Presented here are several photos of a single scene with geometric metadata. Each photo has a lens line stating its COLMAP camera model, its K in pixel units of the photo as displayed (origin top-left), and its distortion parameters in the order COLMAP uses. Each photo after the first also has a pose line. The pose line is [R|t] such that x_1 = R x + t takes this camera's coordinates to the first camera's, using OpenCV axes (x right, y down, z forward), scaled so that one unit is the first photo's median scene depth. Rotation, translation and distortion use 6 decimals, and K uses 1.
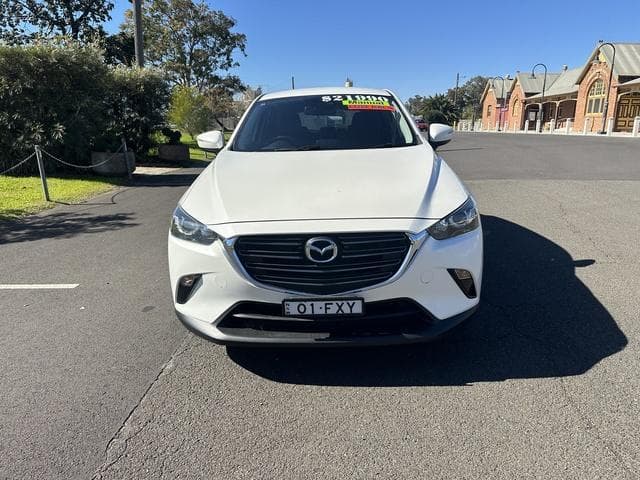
lens RADIAL K [[454.1, 0, 318.3], [0, 454.1, 244.2], [0, 0, 1]] dist [0.000288, -0.005916]
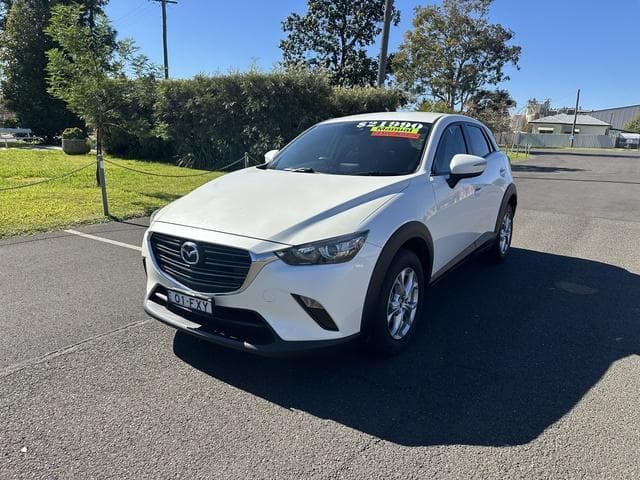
lens RADIAL K [[454.1, 0, 318.3], [0, 454.1, 244.2], [0, 0, 1]] dist [0.000288, -0.005916]
pose [[0.838787, 0.157911, -0.521058, 0.206091], [-0.172400, 0.984805, 0.020928, -0.021540], [0.516445, 0.072276, 0.853265, 0.031049]]
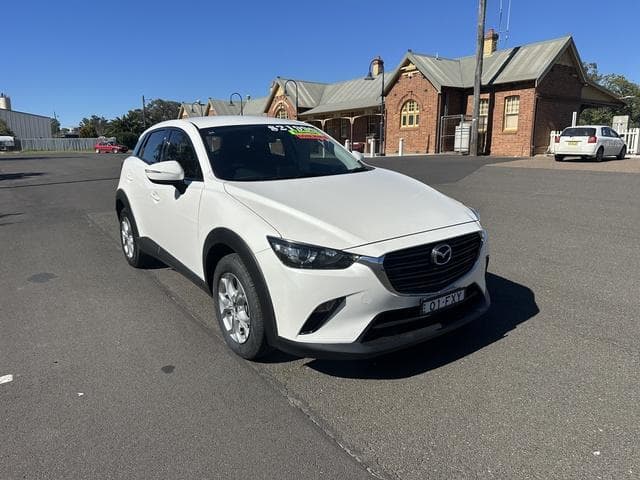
lens RADIAL K [[454.1, 0, 318.3], [0, 454.1, 244.2], [0, 0, 1]] dist [0.000288, -0.005916]
pose [[0.800075, -0.134659, 0.584592, -0.217399], [0.160905, 0.986944, 0.007125, -0.017082], [-0.577919, 0.088363, 0.811296, 0.043829]]
